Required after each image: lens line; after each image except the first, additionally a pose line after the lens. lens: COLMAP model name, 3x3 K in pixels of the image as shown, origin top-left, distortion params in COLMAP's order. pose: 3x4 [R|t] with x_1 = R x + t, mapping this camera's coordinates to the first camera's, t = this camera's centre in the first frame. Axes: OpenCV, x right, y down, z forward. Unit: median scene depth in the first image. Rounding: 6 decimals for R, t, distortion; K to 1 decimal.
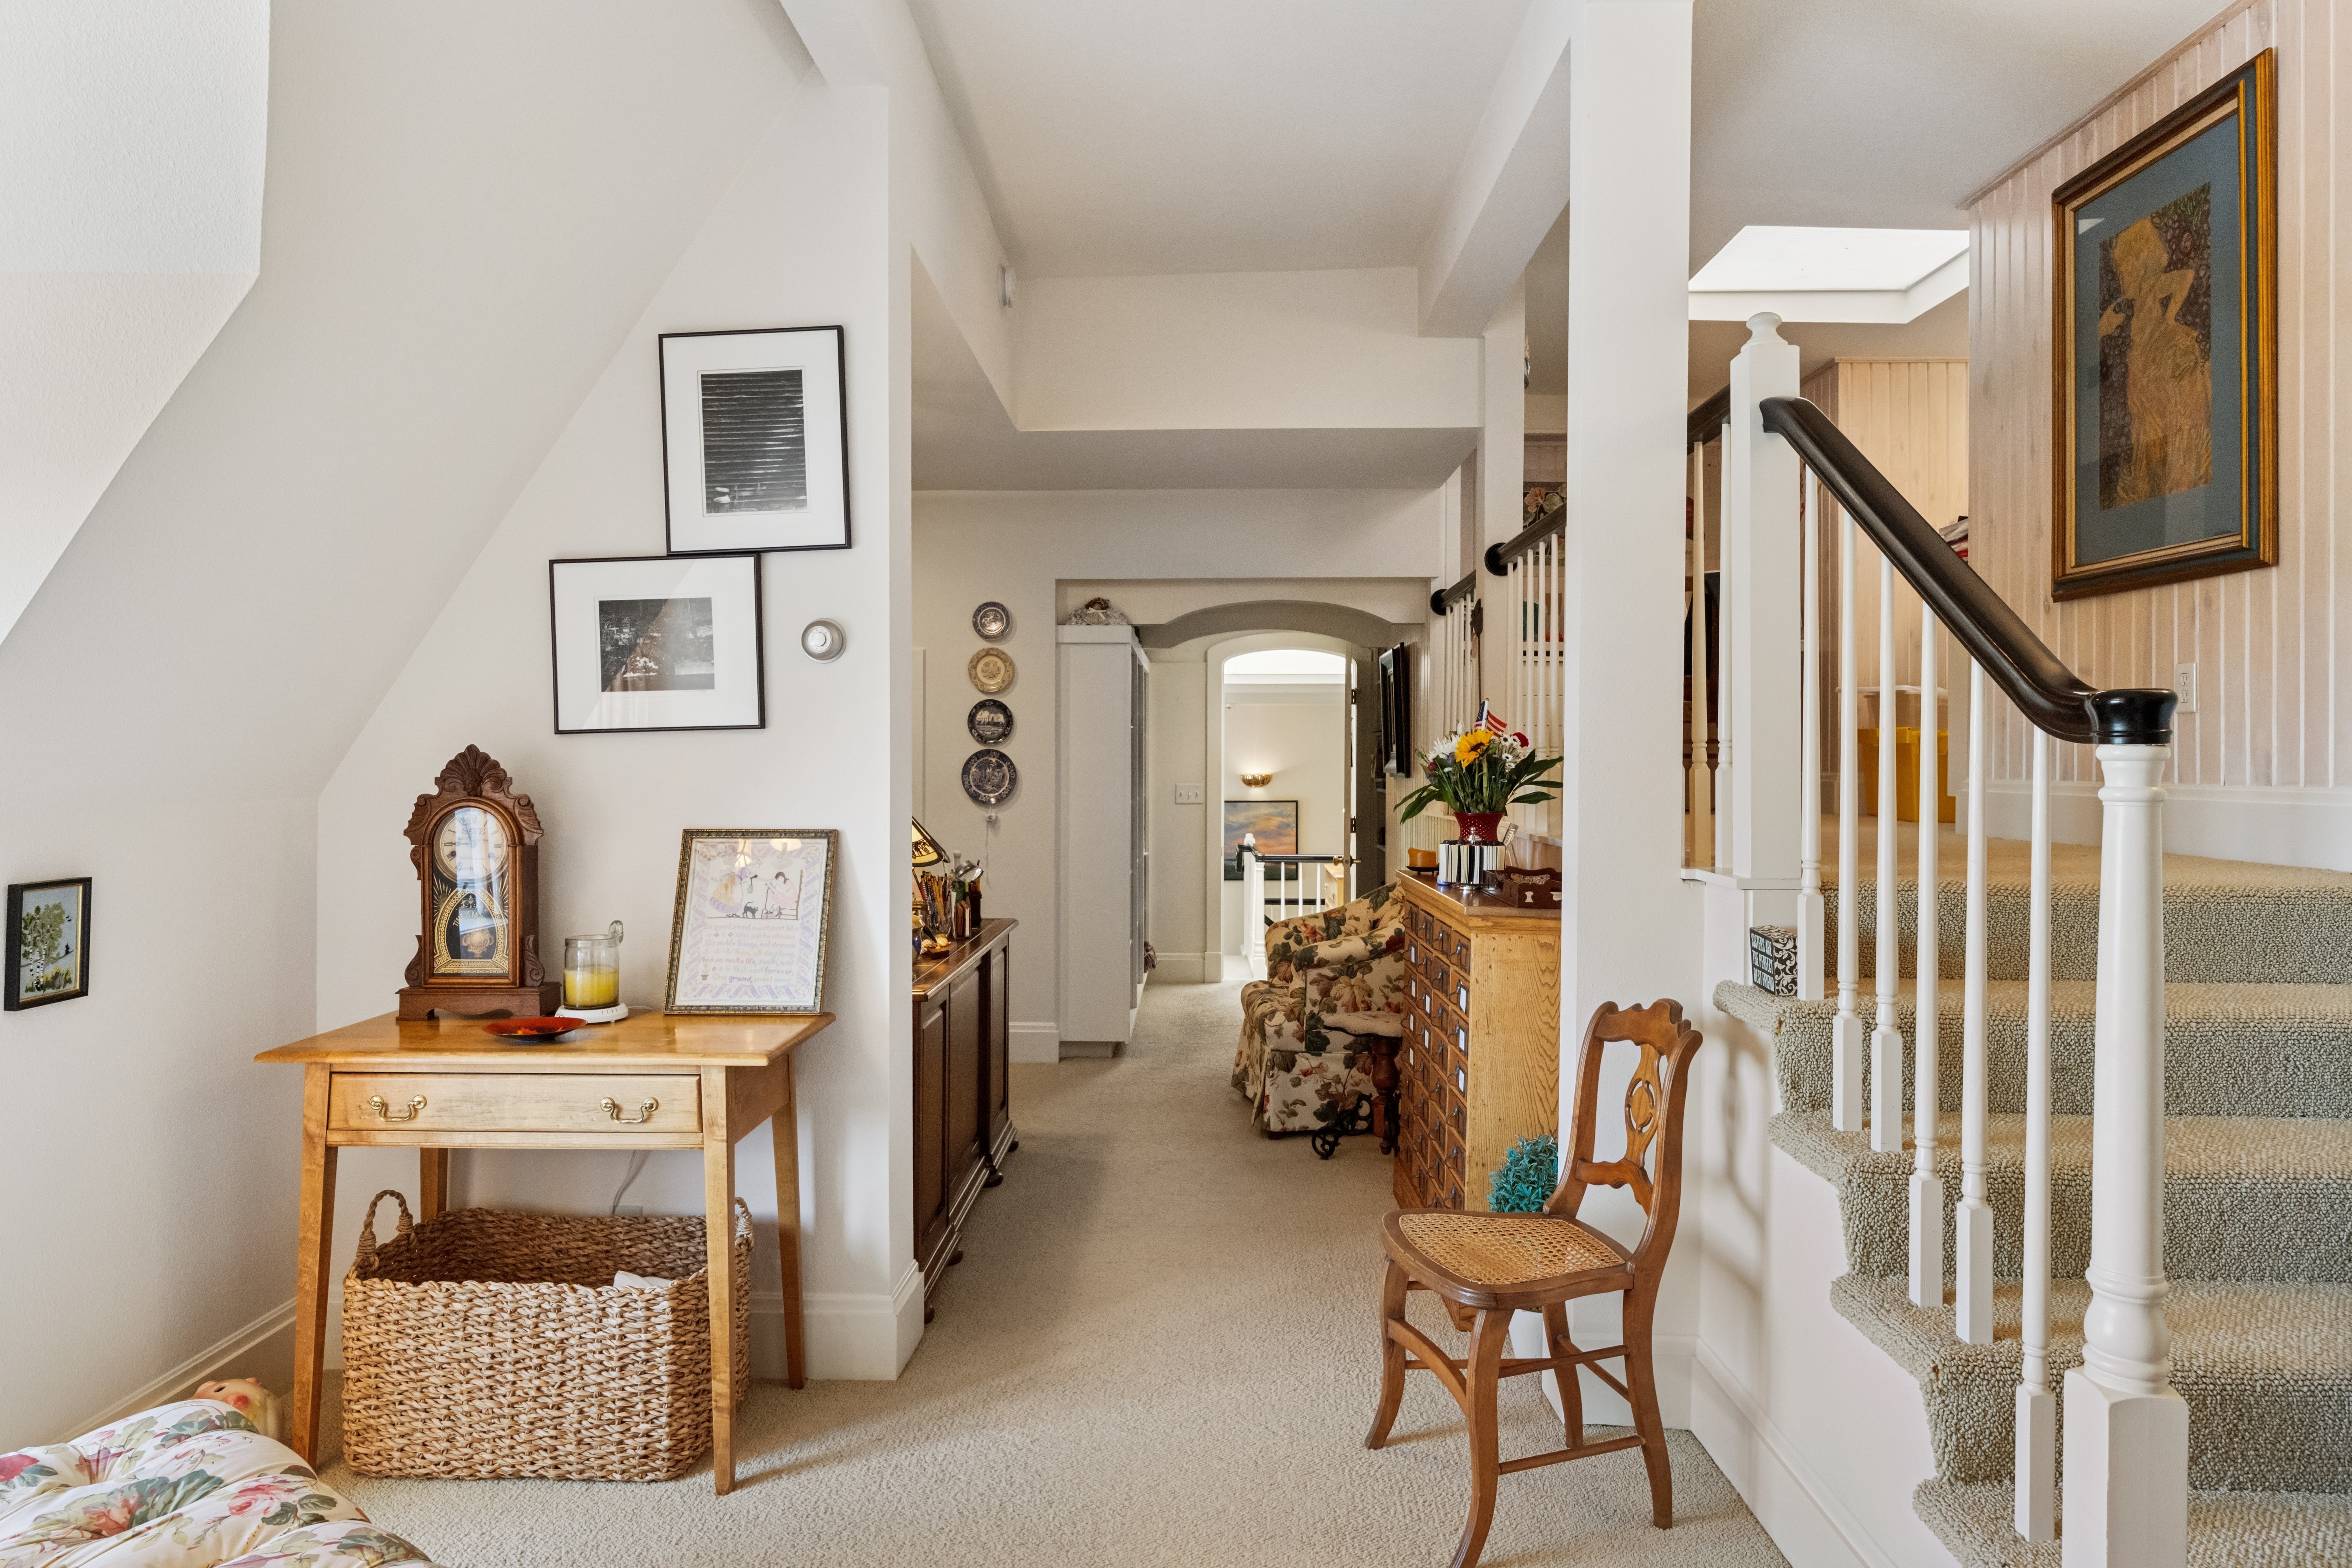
lens RADIAL K [[1520.6, 0, 1174.4], [0, 1520.6, 776.2], [0, 0, 1]] dist [-0.003347, -0.000274]
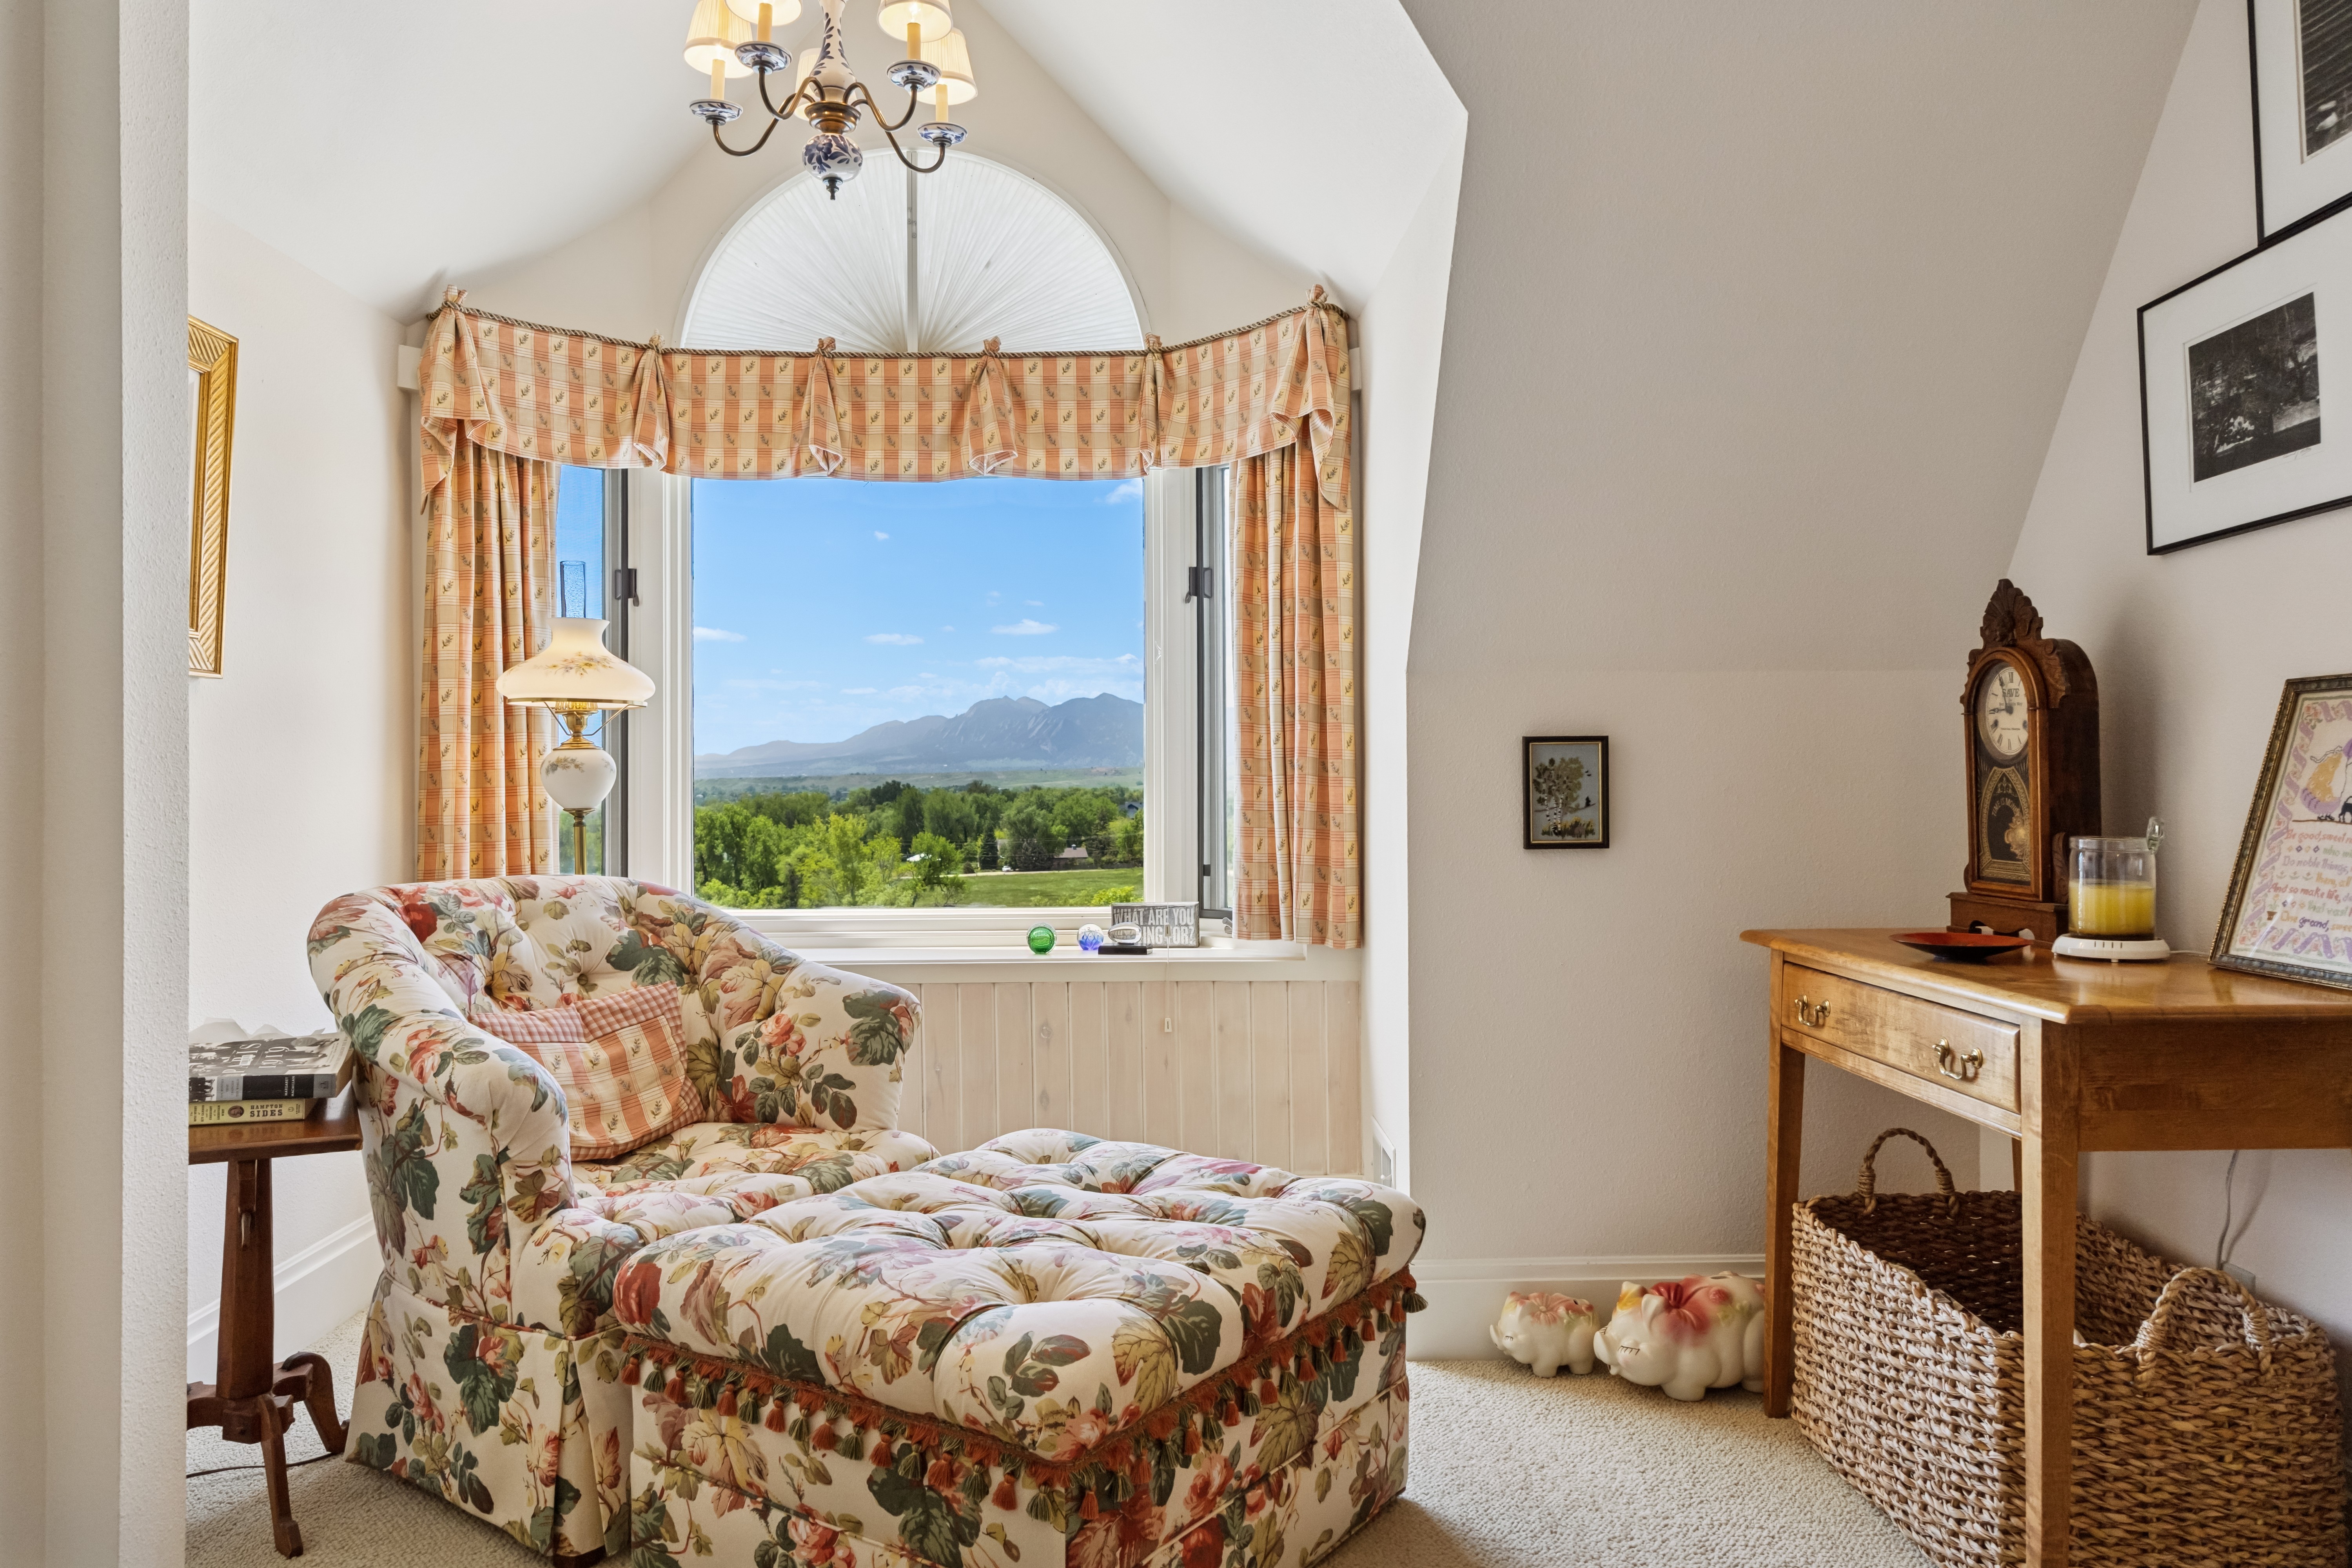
lens RADIAL K [[1644.6, 0, 1182.1], [0, 1644.6, 782.2], [0, 0, 1]] dist [0.007814, 0.002974]
pose [[0.039565, -0.002477, -0.999214, 0.350078], [-0.011476, 0.999930, -0.002933, 0.088447], [0.999151, 0.011583, 0.039534, 0.552872]]
